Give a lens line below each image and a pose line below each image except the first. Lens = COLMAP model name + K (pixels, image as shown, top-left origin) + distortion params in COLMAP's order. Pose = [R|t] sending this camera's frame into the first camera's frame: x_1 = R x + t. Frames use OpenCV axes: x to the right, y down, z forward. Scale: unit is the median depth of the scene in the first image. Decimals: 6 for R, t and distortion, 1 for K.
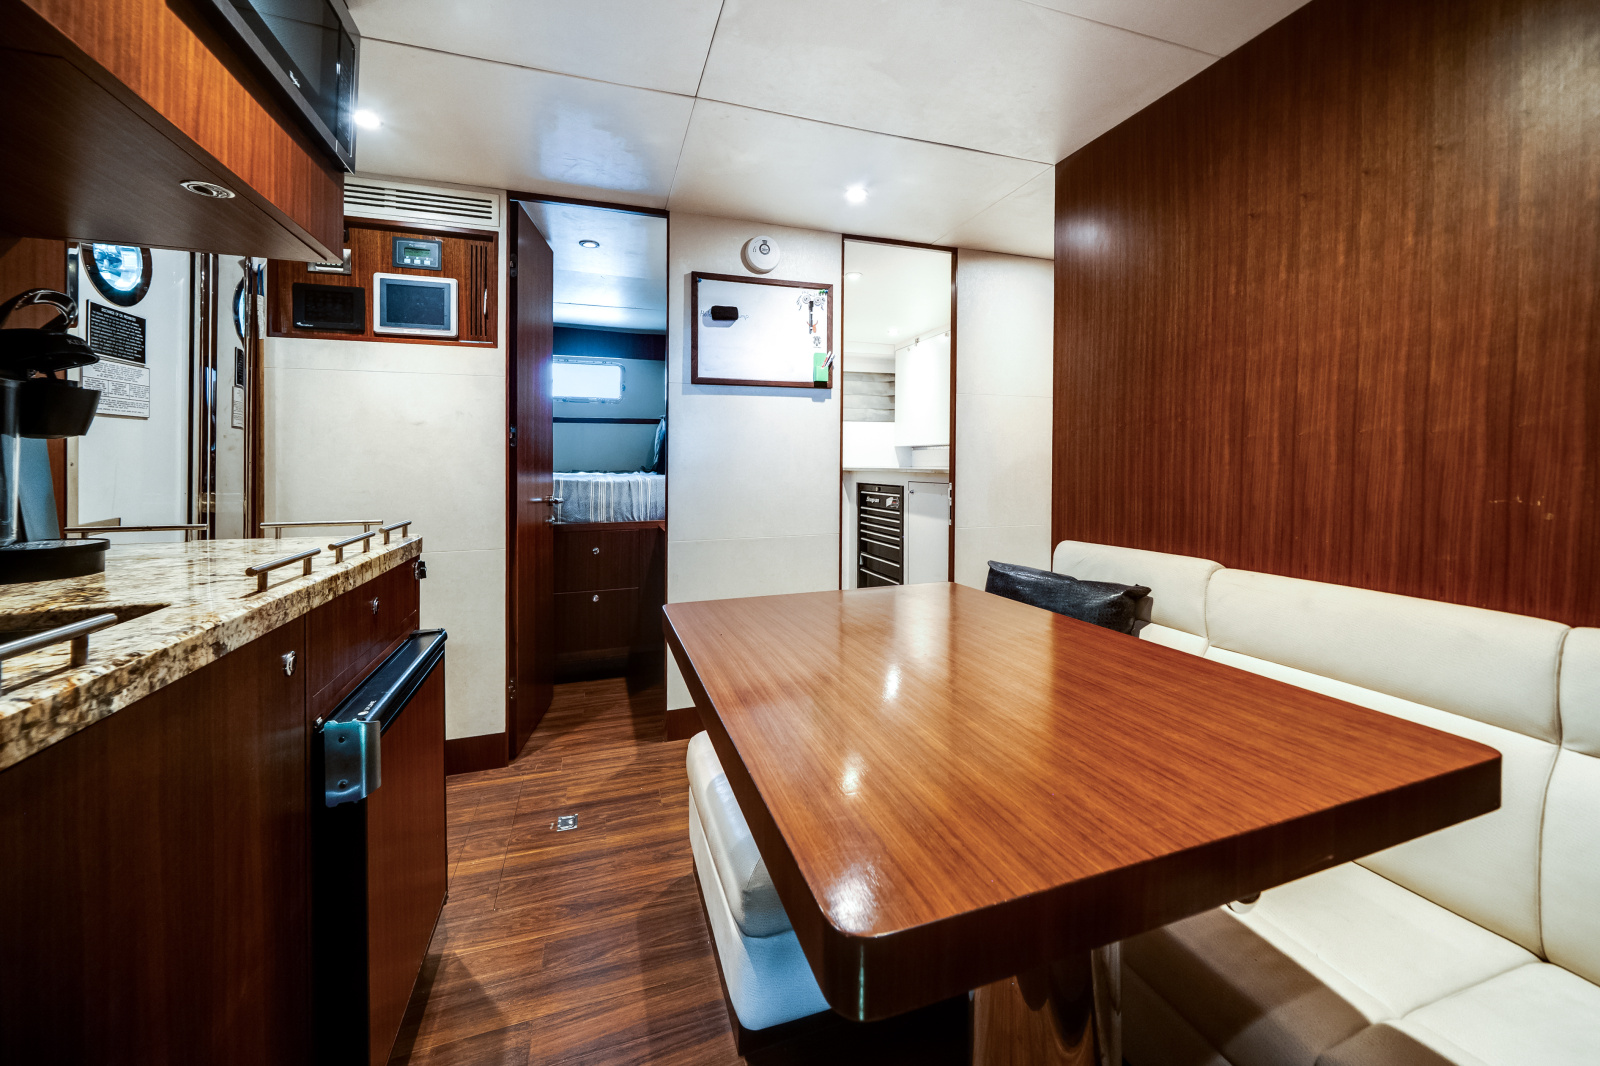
lens RADIAL K [[636.8, 0, 815.9], [0, 636.8, 467.6], [0, 0, 1]] dist [-0.010370, 0.000113]
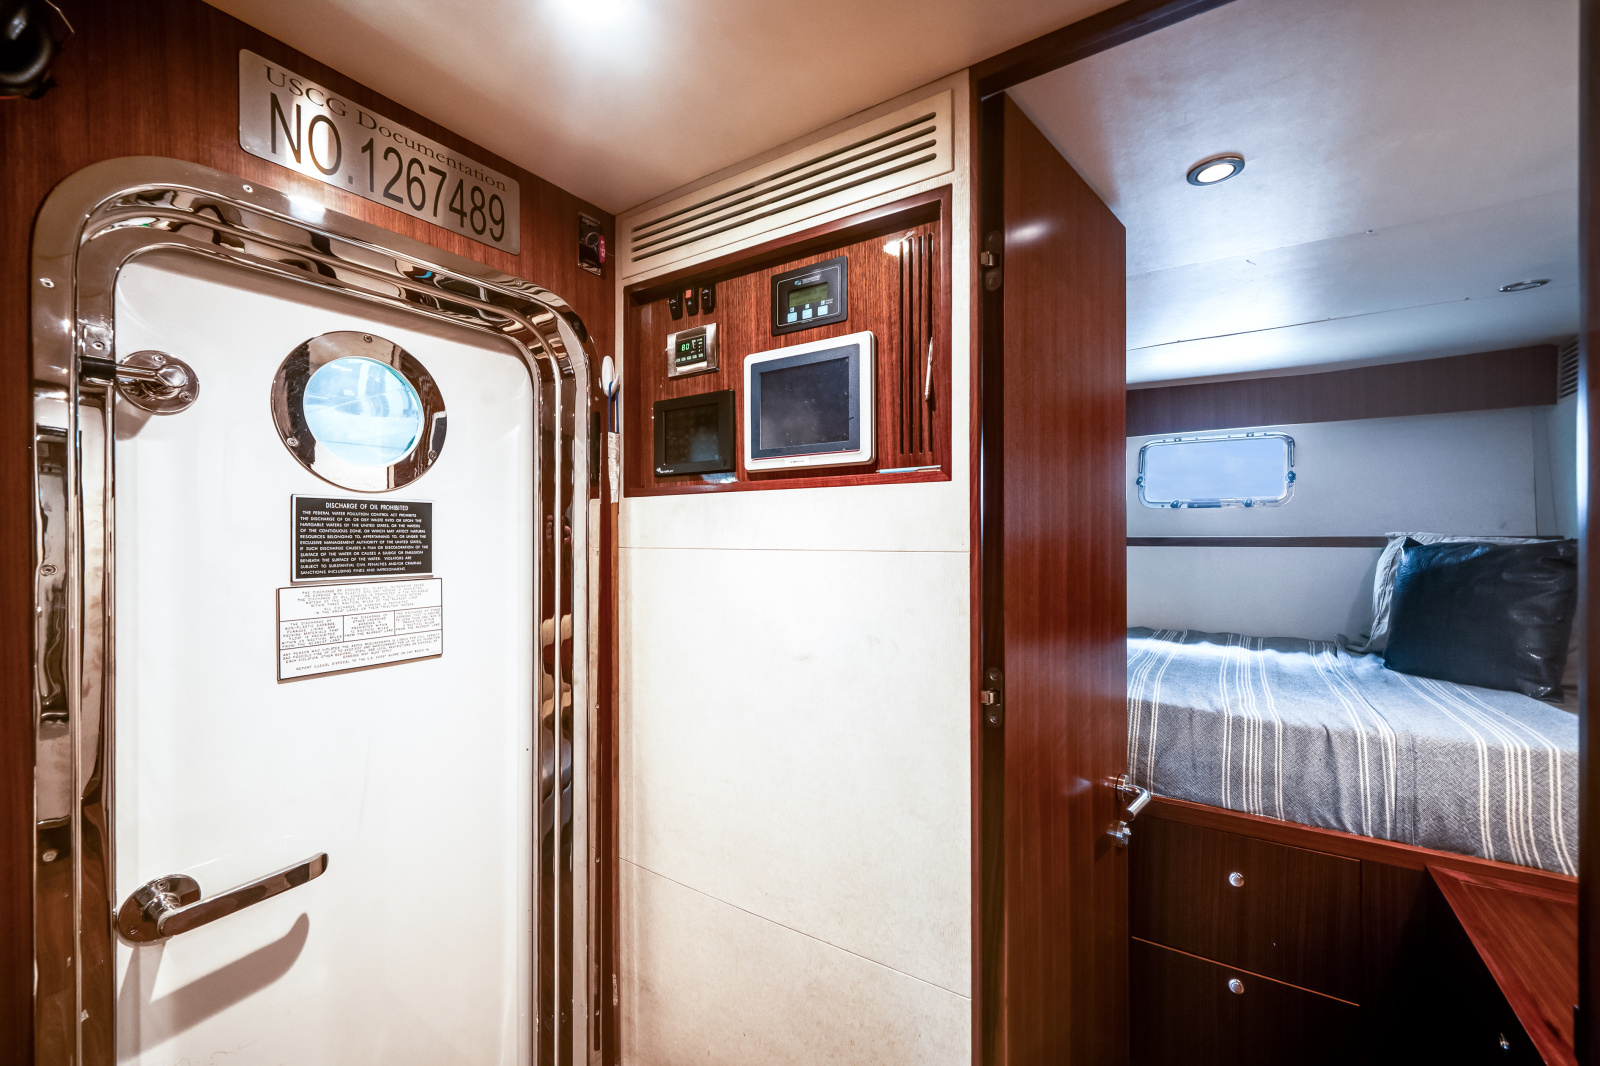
lens RADIAL K [[636.8, 0, 795.0], [0, 636.8, 528.1], [0, 0, 1]] dist [-0.010370, 0.000113]
pose [[0.593262, -0.006889, -0.804980, -0.244004], [-0.002882, 0.999939, -0.010682, -0.154998], [0.805004, 0.008657, 0.593206, 0.692589]]
